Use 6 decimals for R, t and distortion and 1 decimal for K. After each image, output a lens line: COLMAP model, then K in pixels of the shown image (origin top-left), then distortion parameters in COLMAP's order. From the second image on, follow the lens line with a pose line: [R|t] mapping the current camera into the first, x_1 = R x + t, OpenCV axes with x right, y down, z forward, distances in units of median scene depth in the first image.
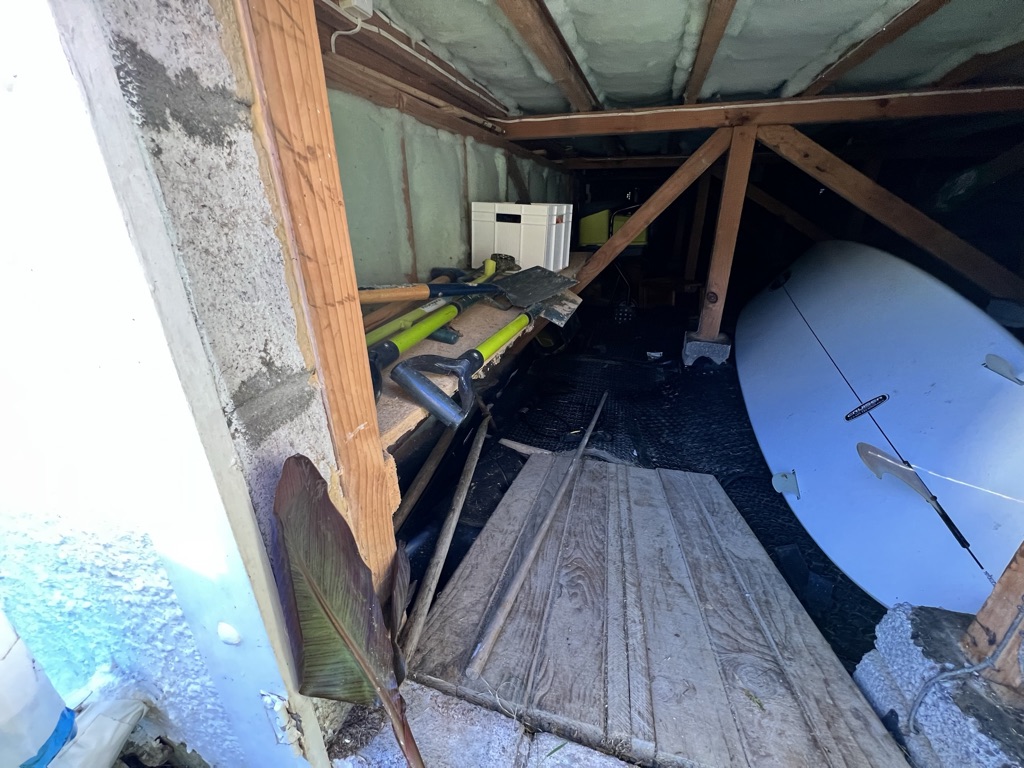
lens RADIAL K [[410.1, 0, 509.0], [0, 410.1, 384.9], [0, 0, 1]] dist [-0.001602, 0.000525]
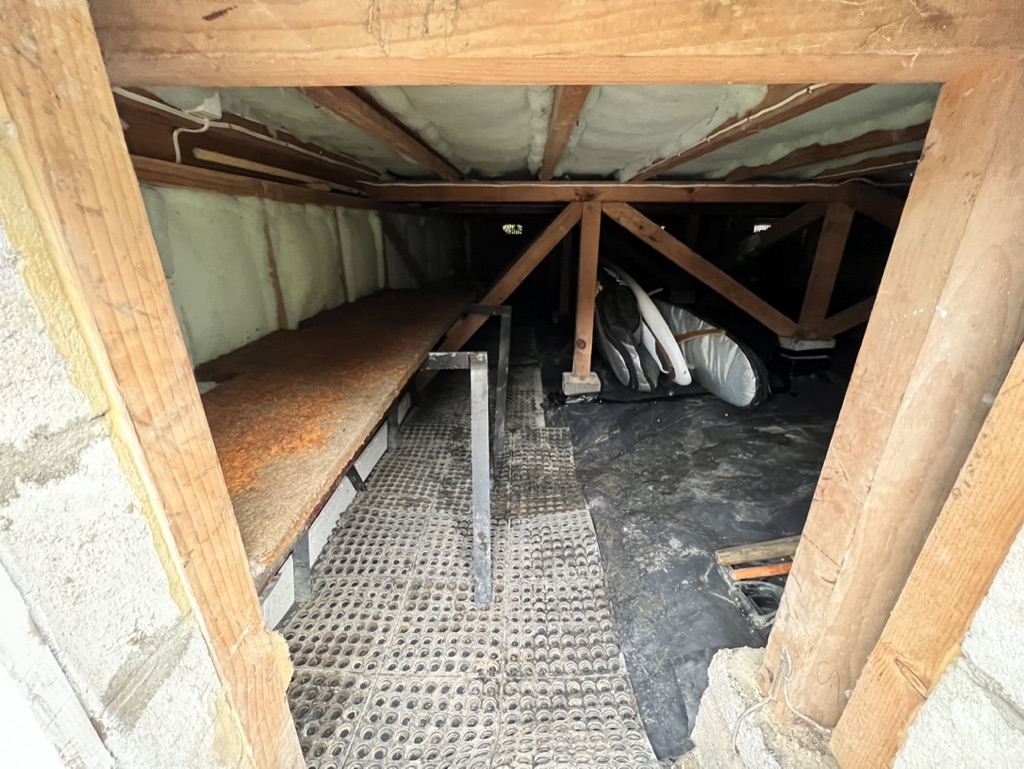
lens RADIAL K [[410.1, 0, 510.8], [0, 410.1, 383.6], [0, 0, 1]] dist [-0.001602, 0.000525]
pose [[0.964662, -0.083600, 0.249878, 0.019800], [0.092303, 0.995458, -0.023297, -0.113209], [-0.246796, 0.045539, 0.967997, -0.047918]]
